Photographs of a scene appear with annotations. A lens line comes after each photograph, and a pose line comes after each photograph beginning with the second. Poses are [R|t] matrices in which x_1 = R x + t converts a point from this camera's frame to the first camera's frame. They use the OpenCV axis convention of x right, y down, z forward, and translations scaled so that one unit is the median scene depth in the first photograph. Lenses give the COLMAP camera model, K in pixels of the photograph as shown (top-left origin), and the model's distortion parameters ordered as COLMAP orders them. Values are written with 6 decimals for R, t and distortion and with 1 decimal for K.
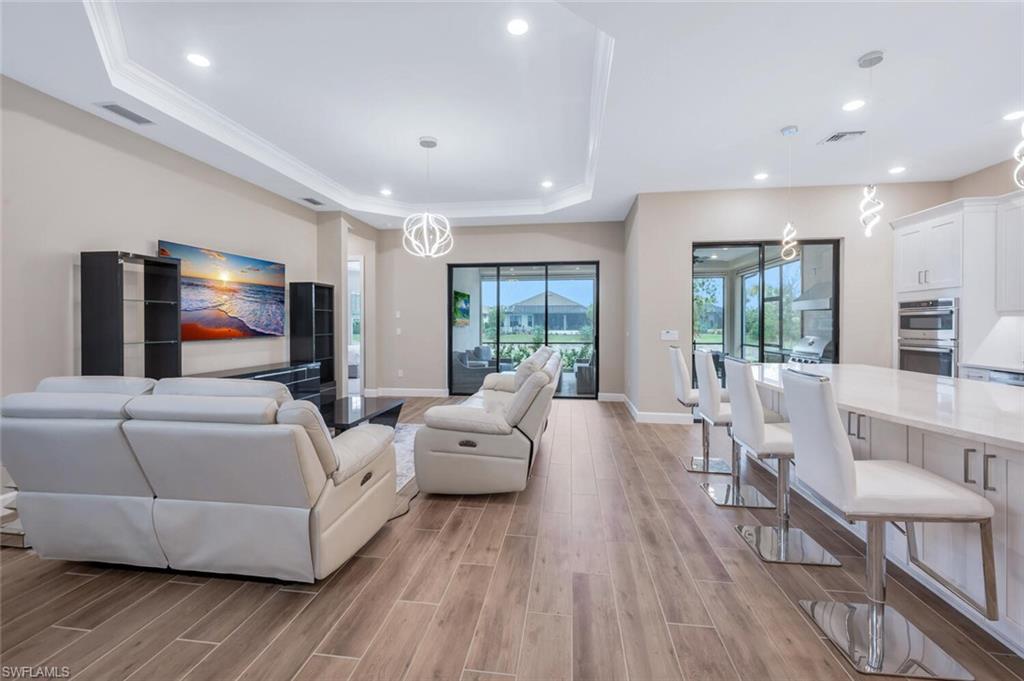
lens RADIAL K [[417.5, 0, 513.7], [0, 417.5, 320.9], [0, 0, 1]] dist [0.003088, -0.000756]
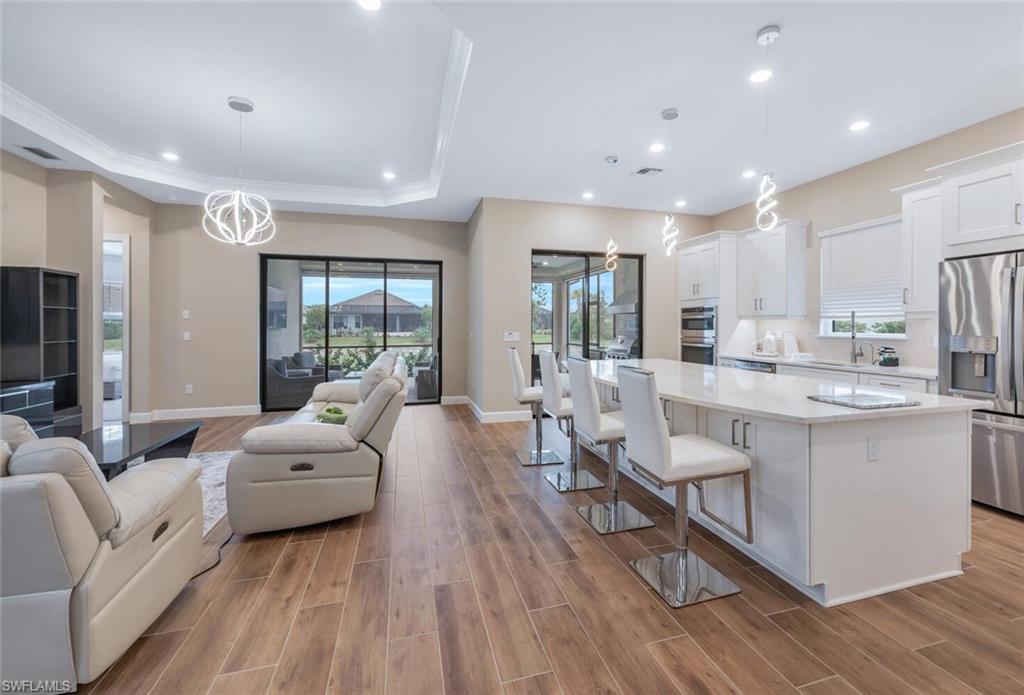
lens RADIAL K [[429.5, 0, 528.8], [0, 429.5, 319.7], [0, 0, 1]] dist [-0.000281, 0.000199]
pose [[0.912944, 0.003247, 0.408073, -0.030702], [-0.001172, 0.999985, -0.005334, -0.002524], [-0.408084, 0.004391, 0.912934, 0.003826]]
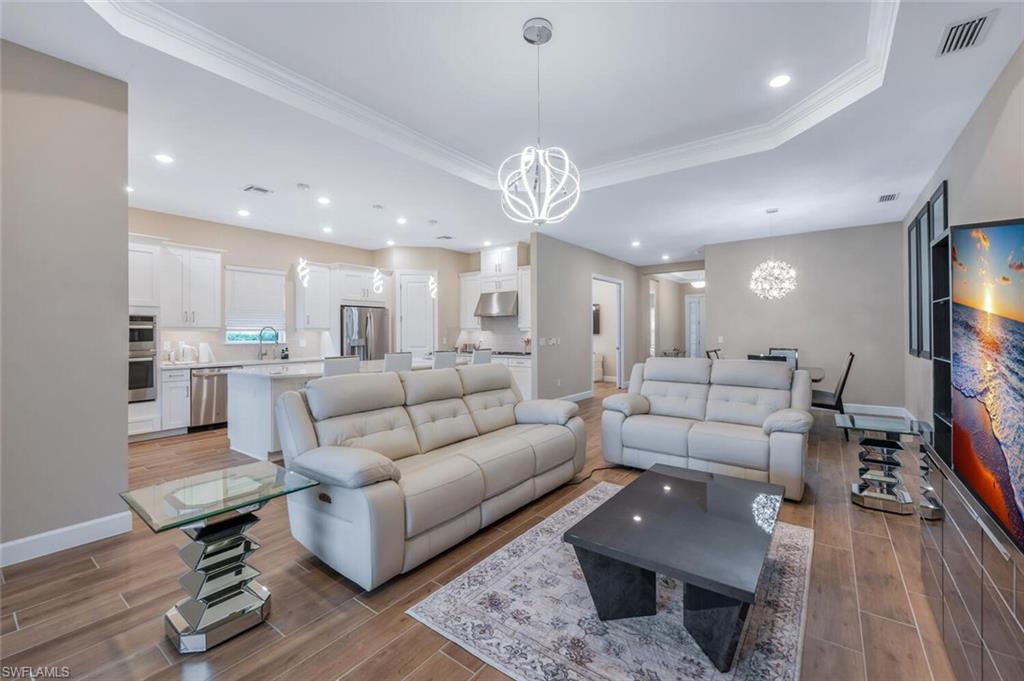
lens RADIAL K [[417.5, 0, 515.6], [0, 417.5, 335.5], [0, 0, 1]] dist [0.003088, -0.000756]
pose [[-0.876132, 0.002579, 0.482065, -0.453051], [0.002912, 0.999996, -0.000057, 0.007383], [-0.482063, 0.001354, -0.876136, 1.488749]]
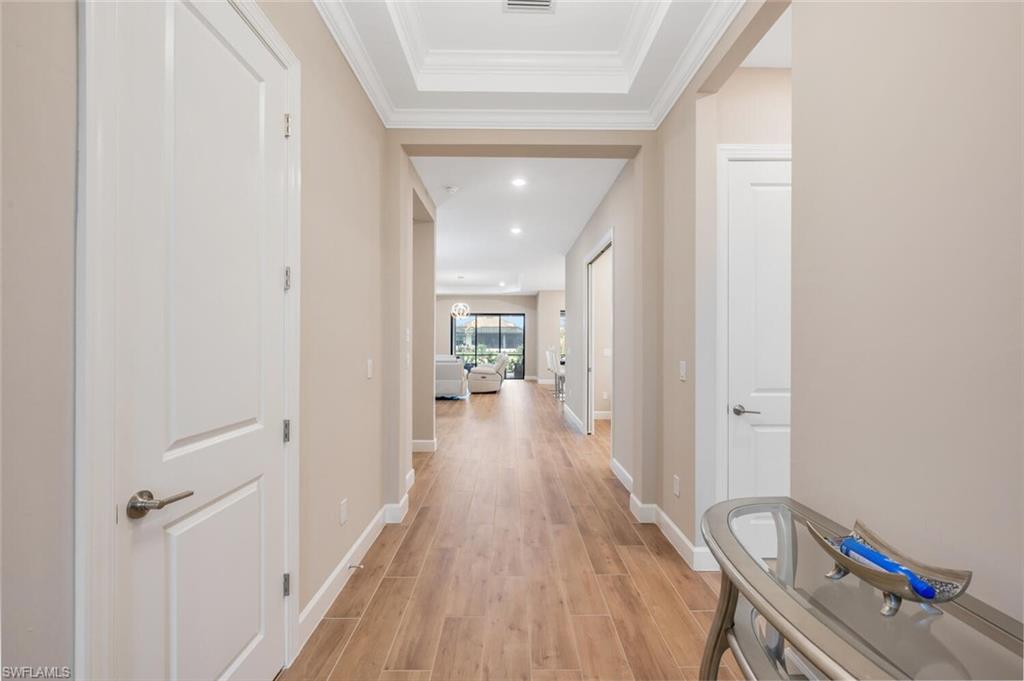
lens RADIAL K [[417.5, 0, 508.7], [0, 417.5, 340.4], [0, 0, 1]] dist [0.003088, -0.000756]
pose [[0.990733, -0.000195, 0.135824, -0.258837], [-0.000120, 0.999997, 0.002314, -0.019540], [-0.135824, -0.002309, 0.990730, -1.706903]]
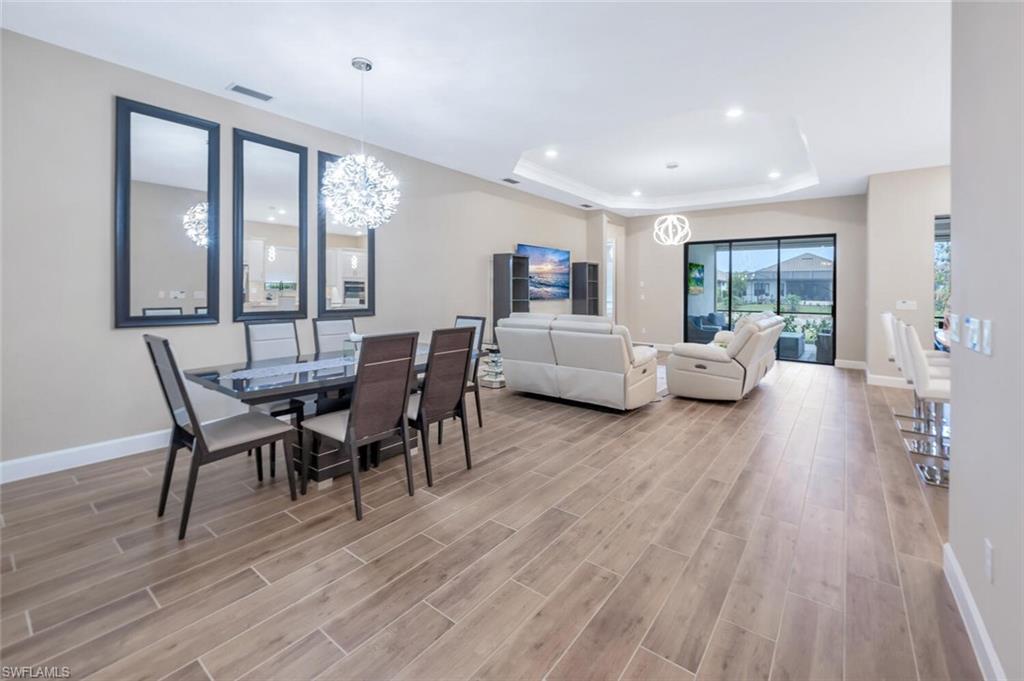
lens RADIAL K [[417.5, 0, 525.6], [0, 417.5, 286.4], [0, 0, 1]] dist [0.003088, -0.000756]
pose [[0.872781, 0.004499, -0.488091, 0.056212], [-0.006450, 0.999977, -0.002316, -0.004083], [0.488069, 0.005169, 0.872790, -0.483887]]
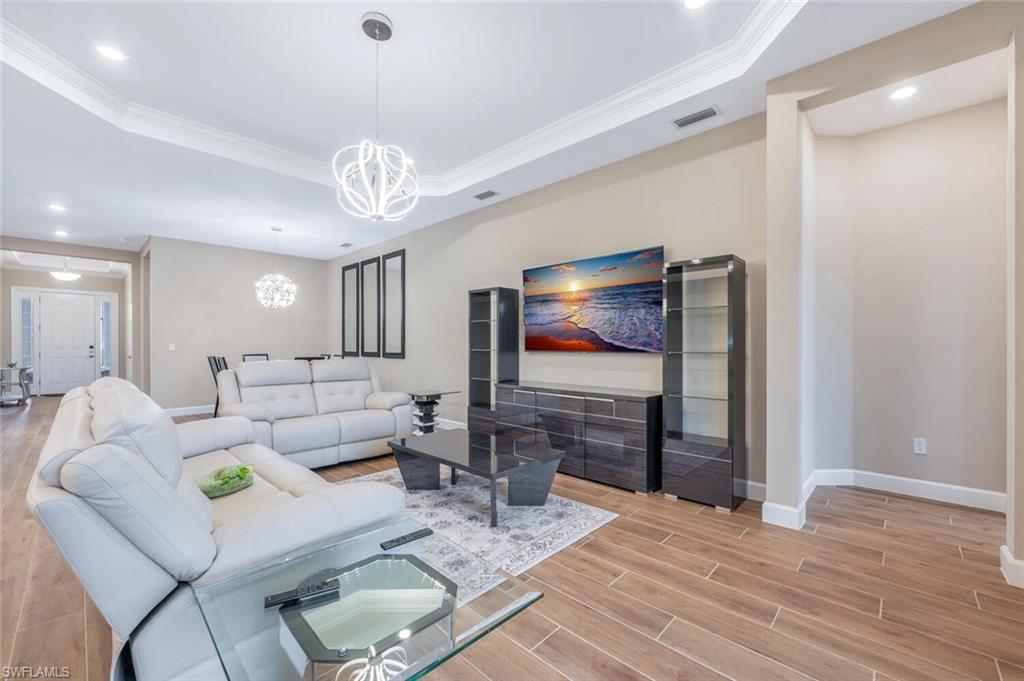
lens RADIAL K [[417.5, 0, 507.4], [0, 417.5, 340.3], [0, 0, 1]] dist [0.003088, -0.000756]
pose [[-0.594135, -0.006046, -0.804343, 0.165909], [0.005525, 0.999917, -0.011597, 0.027168], [0.804347, -0.011334, -0.594052, 1.460514]]
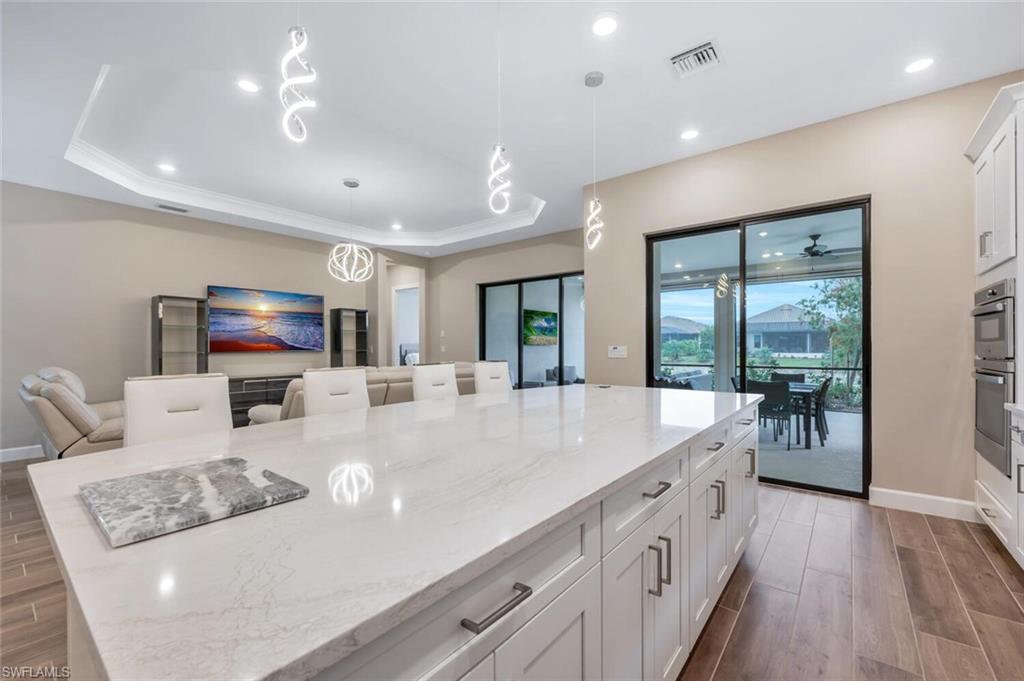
lens RADIAL K [[417.5, 0, 505.5], [0, 417.5, 344.3], [0, 0, 1]] dist [0.003088, -0.000756]
pose [[0.856257, -0.003984, -0.516535, 0.744018], [0.005899, 0.999980, 0.002065, 0.020775], [0.516517, -0.004815, 0.856264, 0.217663]]
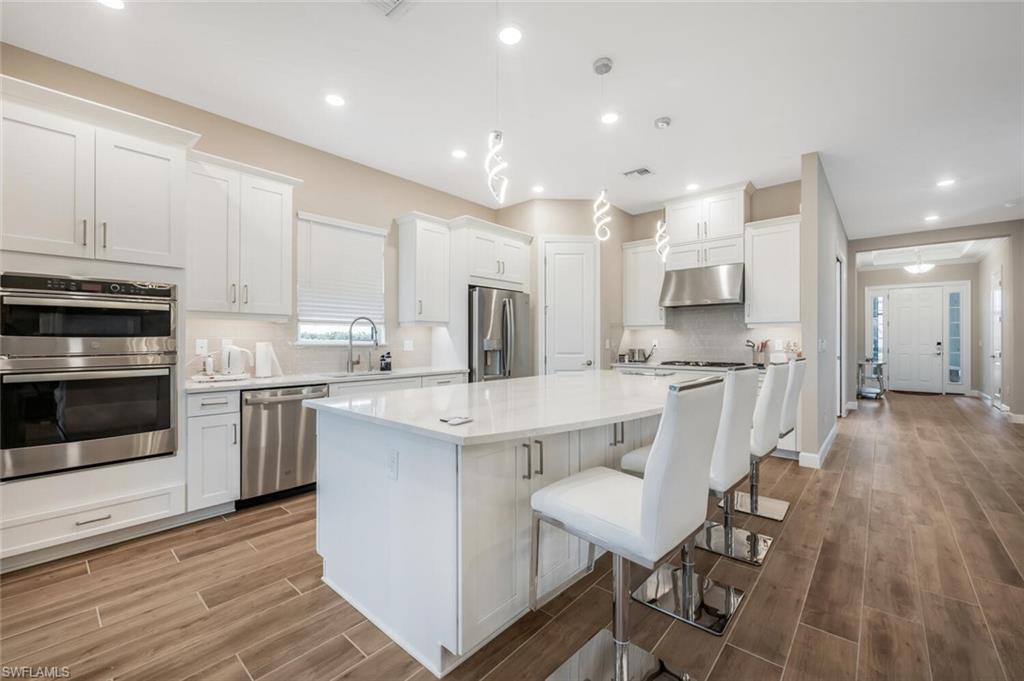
lens RADIAL K [[417.5, 0, 512.7], [0, 417.5, 341.6], [0, 0, 1]] dist [0.003088, -0.000756]
pose [[-0.830718, -0.002852, 0.556686, 0.280202], [-0.004441, 0.999989, -0.001504, 0.025983], [-0.556676, -0.003722, -0.830722, 1.170314]]
